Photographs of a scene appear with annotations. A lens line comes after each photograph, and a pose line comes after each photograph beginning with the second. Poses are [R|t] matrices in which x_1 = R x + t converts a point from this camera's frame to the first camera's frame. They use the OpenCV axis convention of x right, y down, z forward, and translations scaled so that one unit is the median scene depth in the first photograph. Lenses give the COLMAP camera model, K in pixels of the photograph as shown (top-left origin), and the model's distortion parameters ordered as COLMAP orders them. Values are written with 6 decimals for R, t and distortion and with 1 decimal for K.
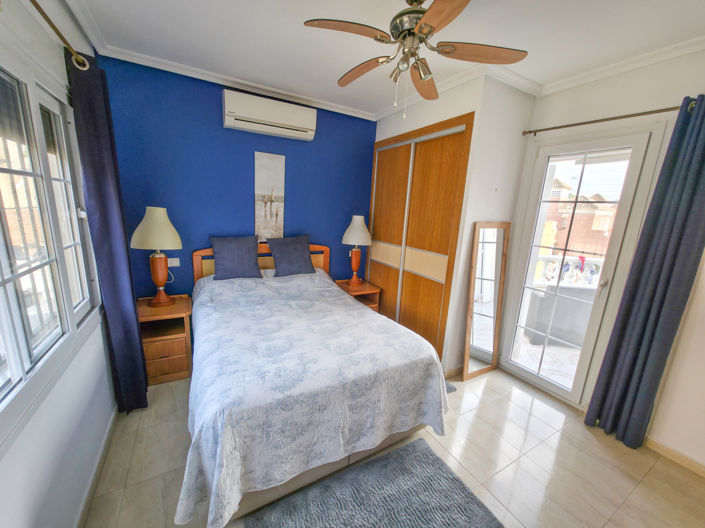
lens RADIAL K [[280.9, 0, 353.7], [0, 280.9, 267.5], [0, 0, 1]] dist [-0.000938, 0.000046]
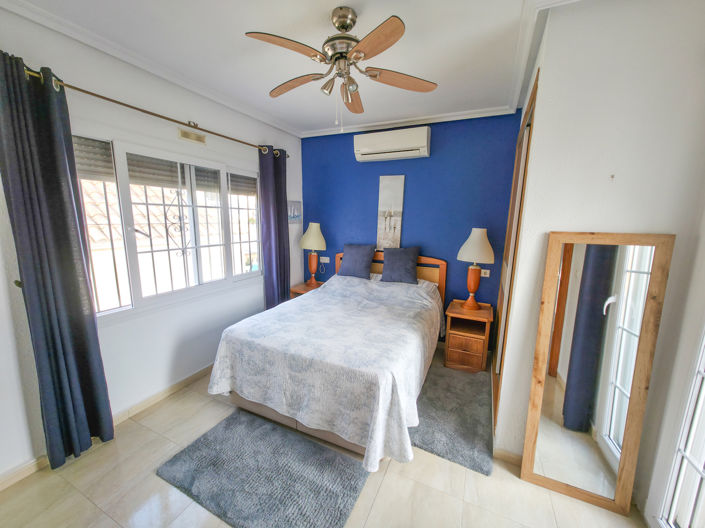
lens RADIAL K [[280.9, 0, 353.7], [0, 280.9, 267.5], [0, 0, 1]] dist [-0.000938, 0.000046]
pose [[0.575640, 0.101801, -0.811341, 0.642348], [-0.160266, 0.987022, 0.010137, -0.016984], [0.801844, 0.124195, 0.584485, 0.259375]]
